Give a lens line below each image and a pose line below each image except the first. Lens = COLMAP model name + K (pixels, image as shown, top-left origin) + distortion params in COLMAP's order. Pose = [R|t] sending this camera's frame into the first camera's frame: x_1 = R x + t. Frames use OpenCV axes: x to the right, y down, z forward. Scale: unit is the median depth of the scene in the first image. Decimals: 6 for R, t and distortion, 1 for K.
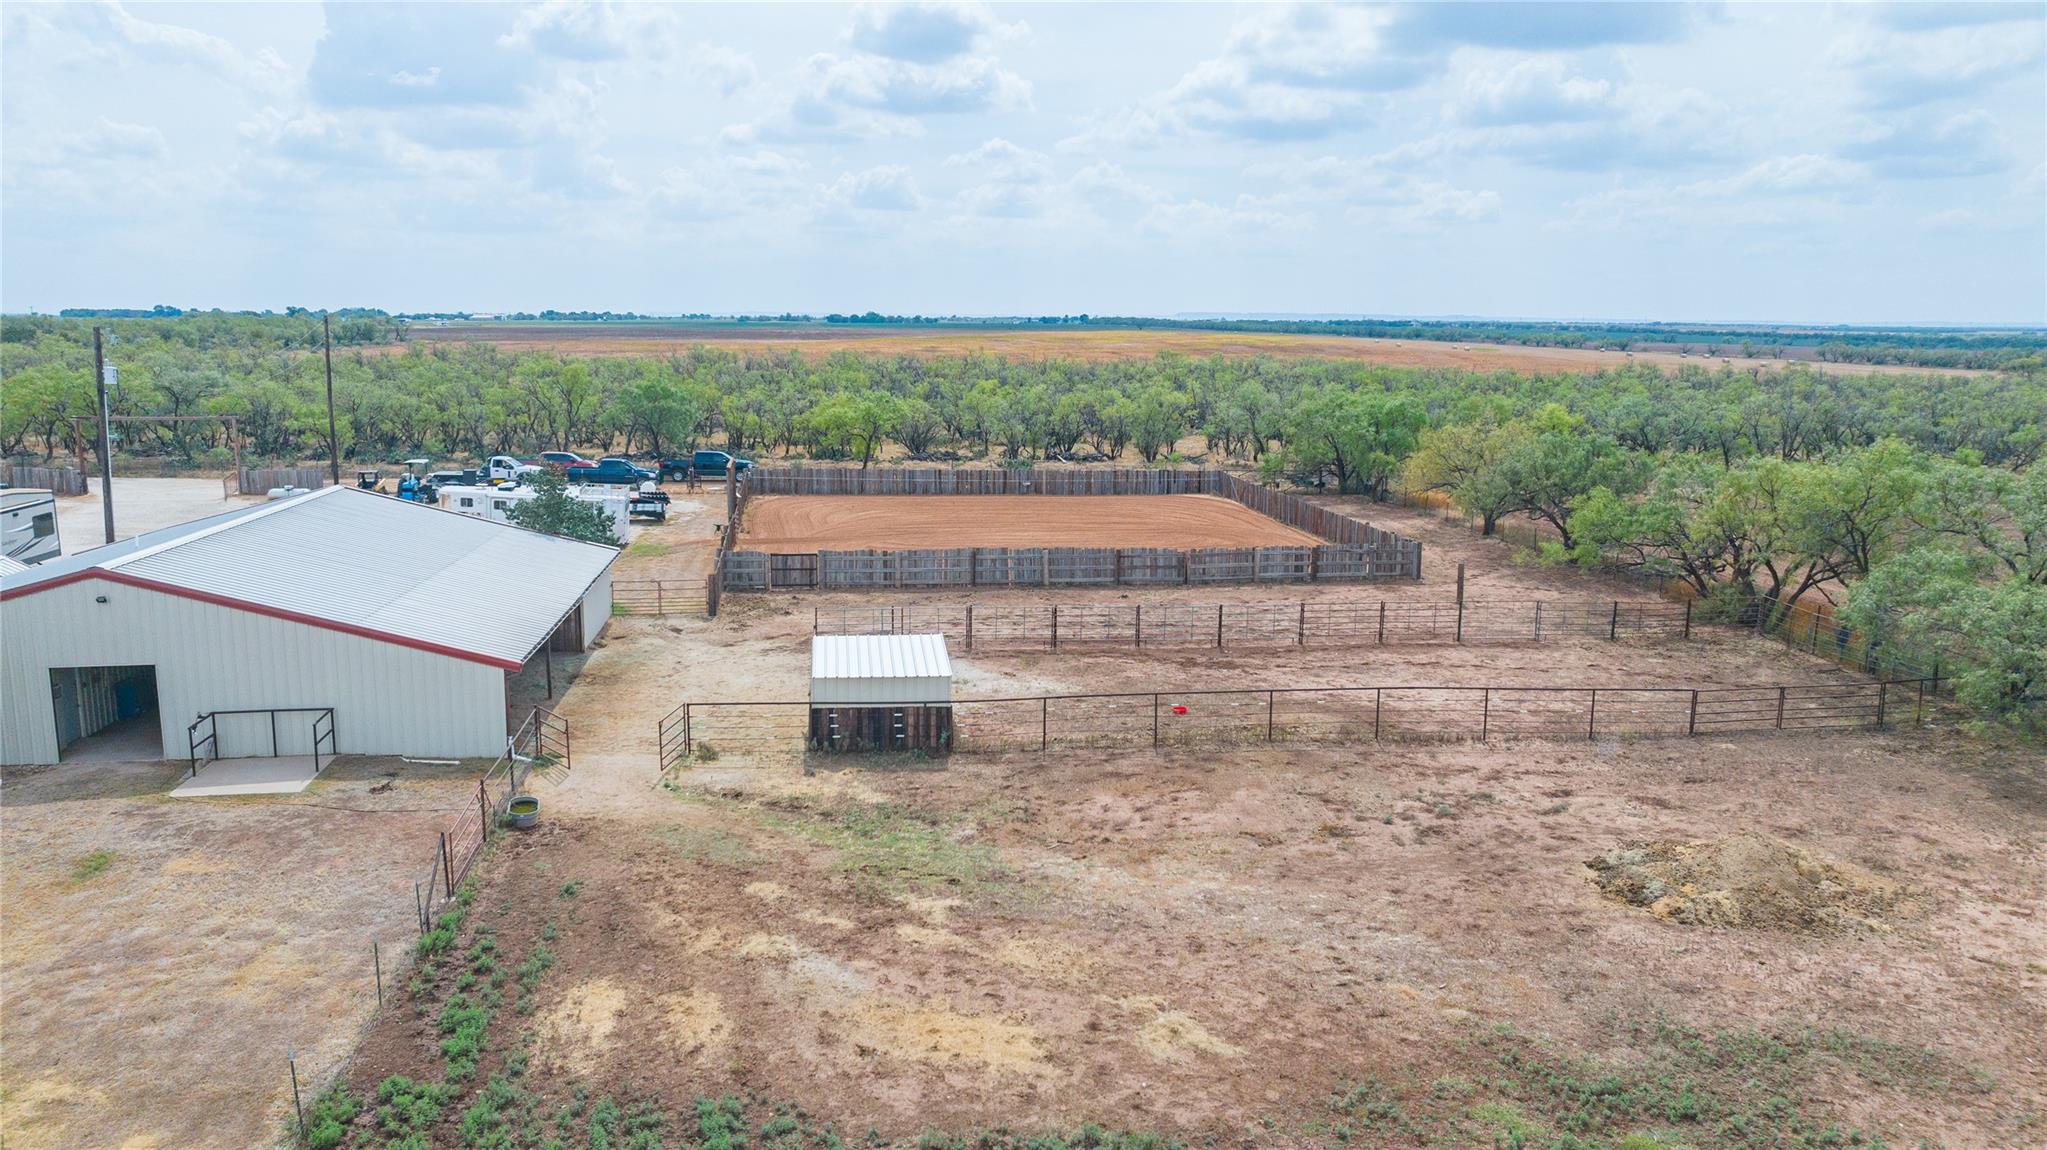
lens RADIAL K [[1472.4, 0, 1048.2], [0, 1472.4, 574.3], [0, 0, 1]] dist [-0.011400, 0.006324]
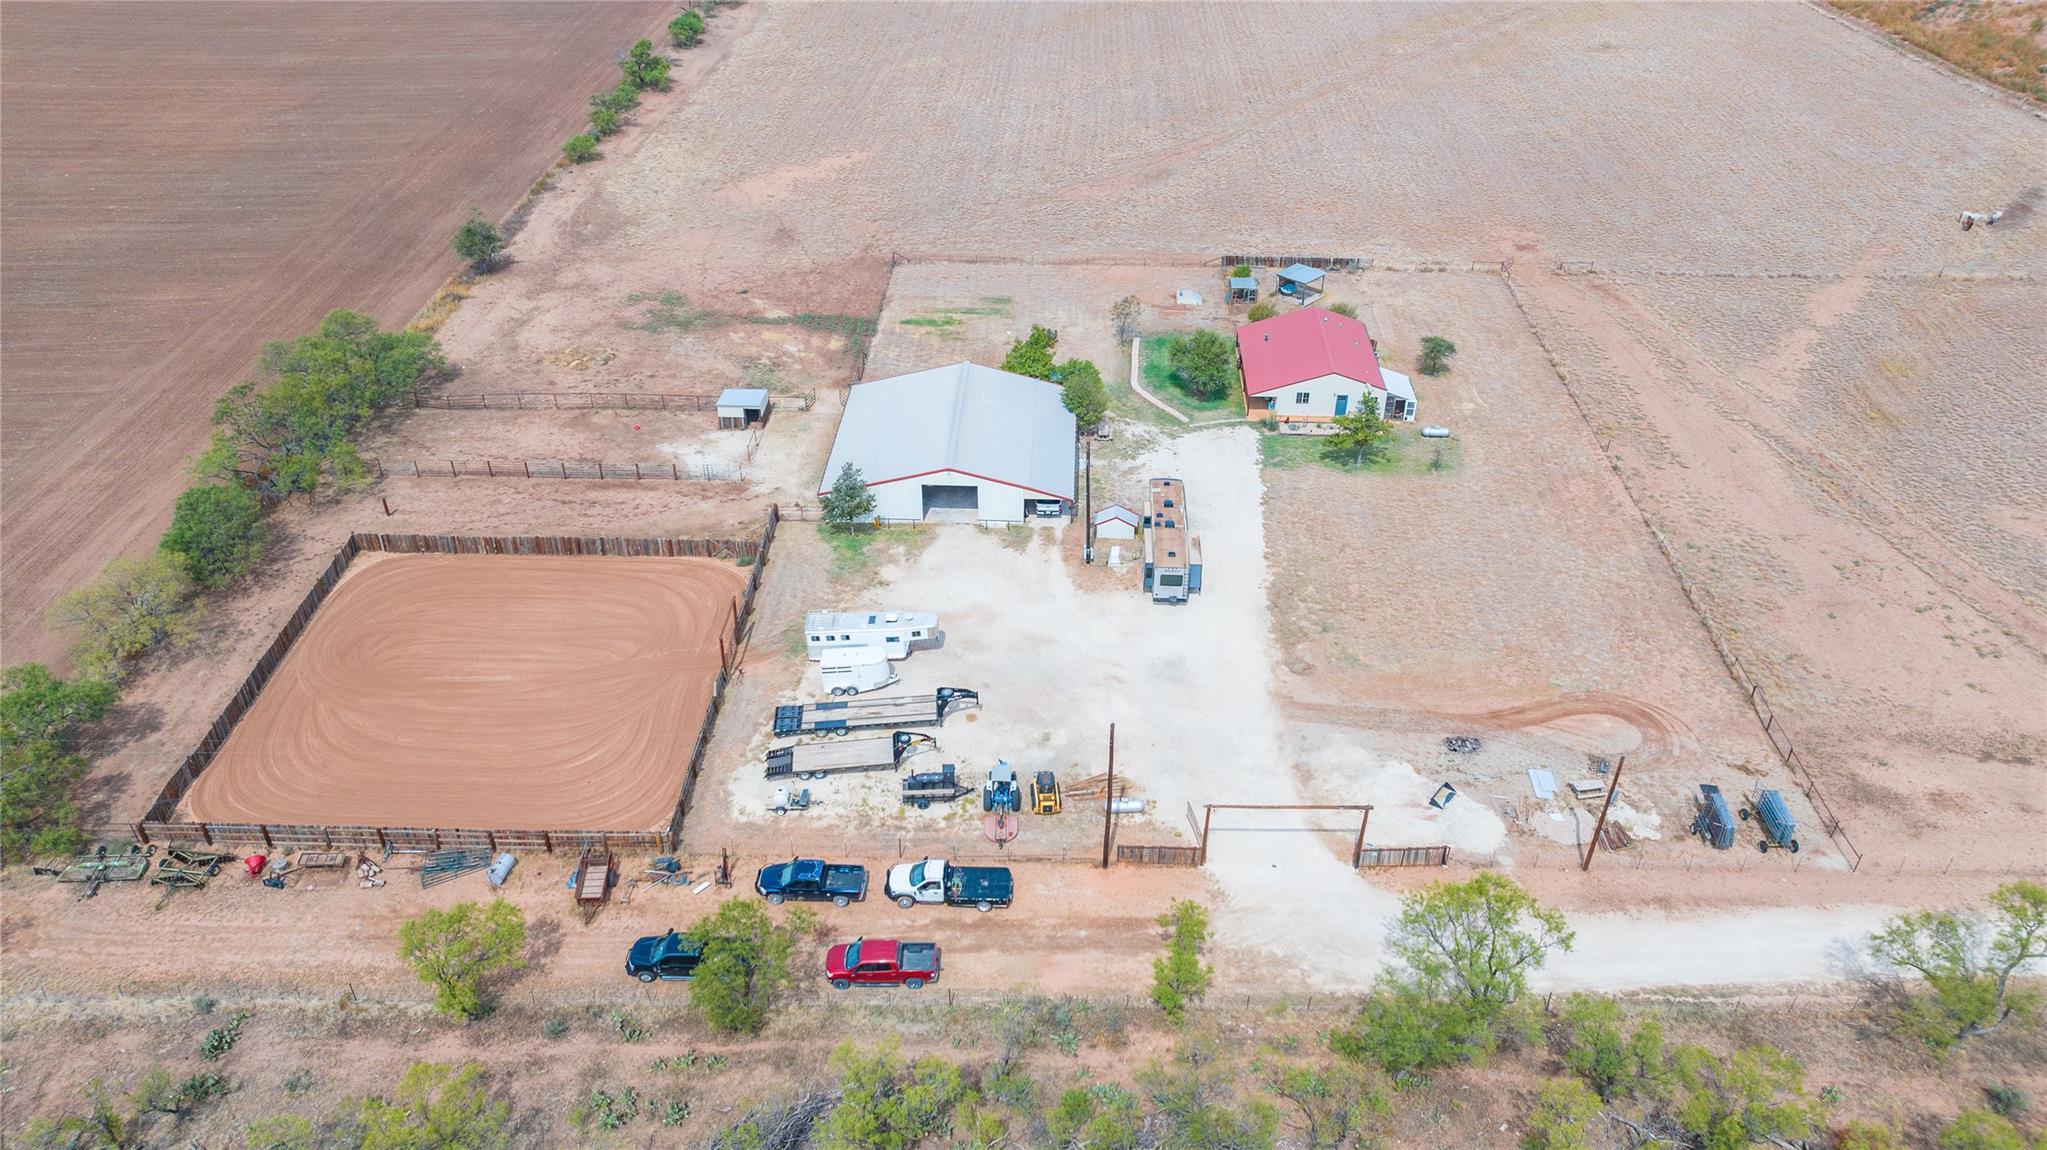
lens RADIAL K [[1433.0, 0, 1028.9], [0, 1433.0, 581.5], [0, 0, 1]] dist [-0.024699, 0.027590]
pose [[-0.983694, -0.111885, 0.140813, -1.220386], [0.019573, 0.711690, 0.702221, -1.837251], [-0.178783, 0.693527, -0.697895, 3.390542]]
